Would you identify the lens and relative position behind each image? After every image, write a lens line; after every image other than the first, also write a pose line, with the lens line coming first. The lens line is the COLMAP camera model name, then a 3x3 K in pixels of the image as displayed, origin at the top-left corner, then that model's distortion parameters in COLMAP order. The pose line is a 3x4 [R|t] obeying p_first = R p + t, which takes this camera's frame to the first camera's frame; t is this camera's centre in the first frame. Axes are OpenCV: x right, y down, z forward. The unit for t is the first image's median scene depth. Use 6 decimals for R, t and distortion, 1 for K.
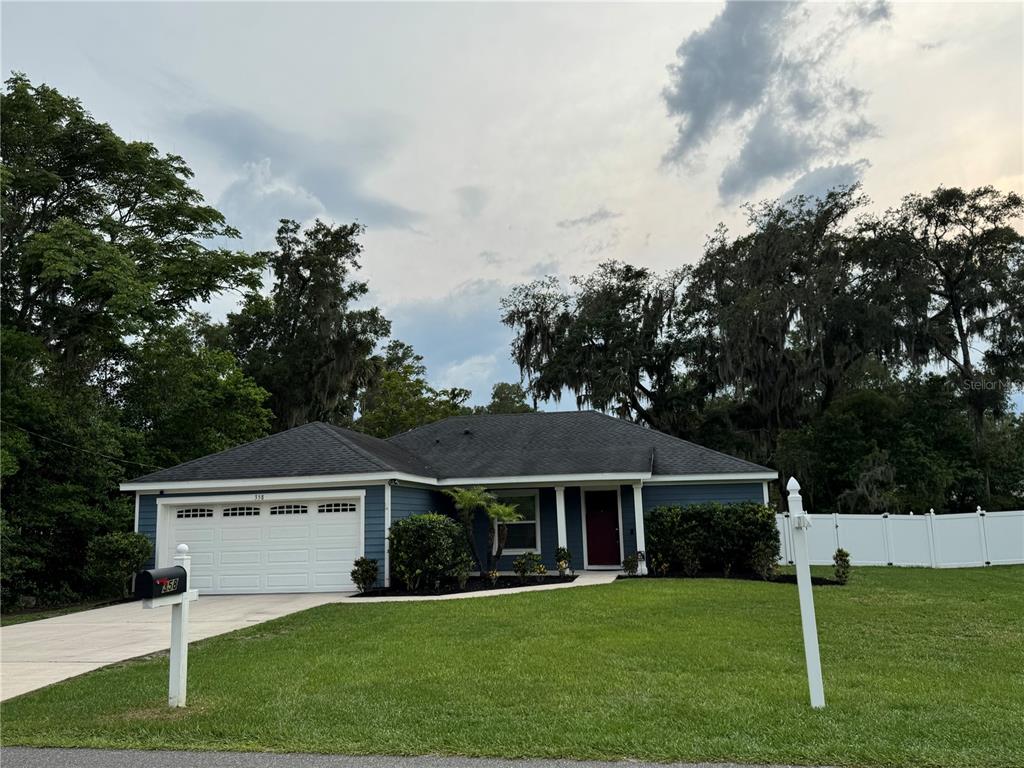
lens RADIAL K [[842.0, 0, 511.9], [0, 842.0, 384.5], [0, 0, 1]] dist [0.106517, 0.013516]
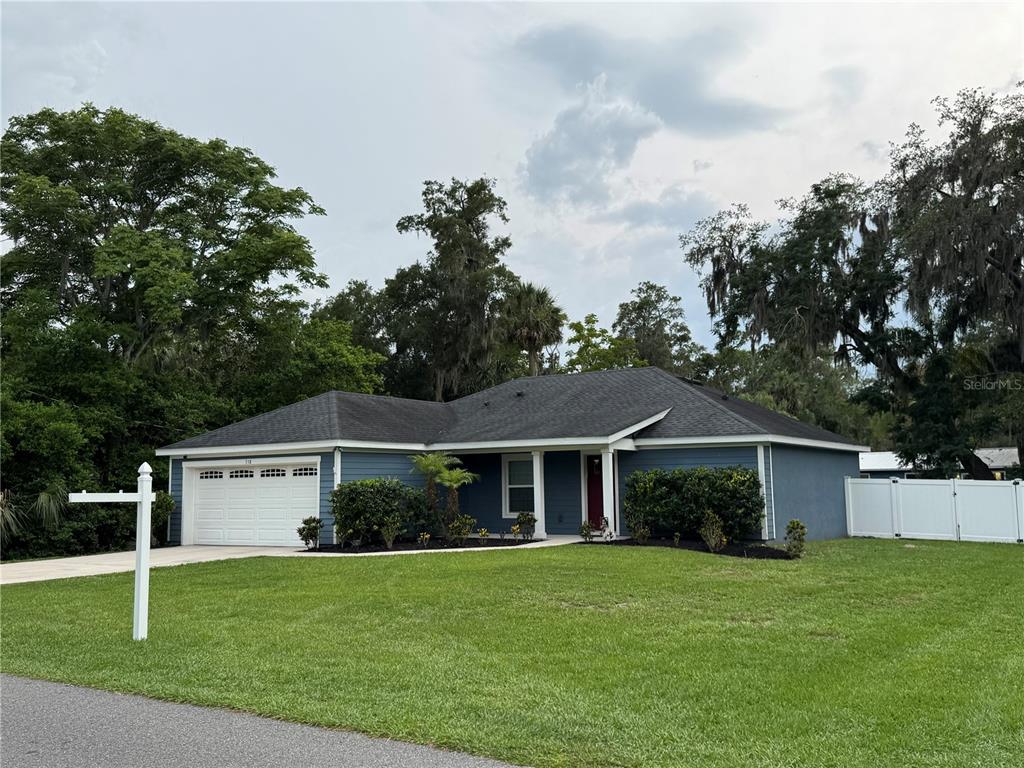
lens RADIAL K [[952.1, 0, 512.2], [0, 952.1, 385.1], [0, 0, 1]] dist [0.119434, 0.000000]
pose [[0.924905, -0.027816, -0.379179, 0.457100], [0.052031, 0.997197, 0.053763, -0.018047], [0.376621, -0.069454, 0.923760, -0.038437]]
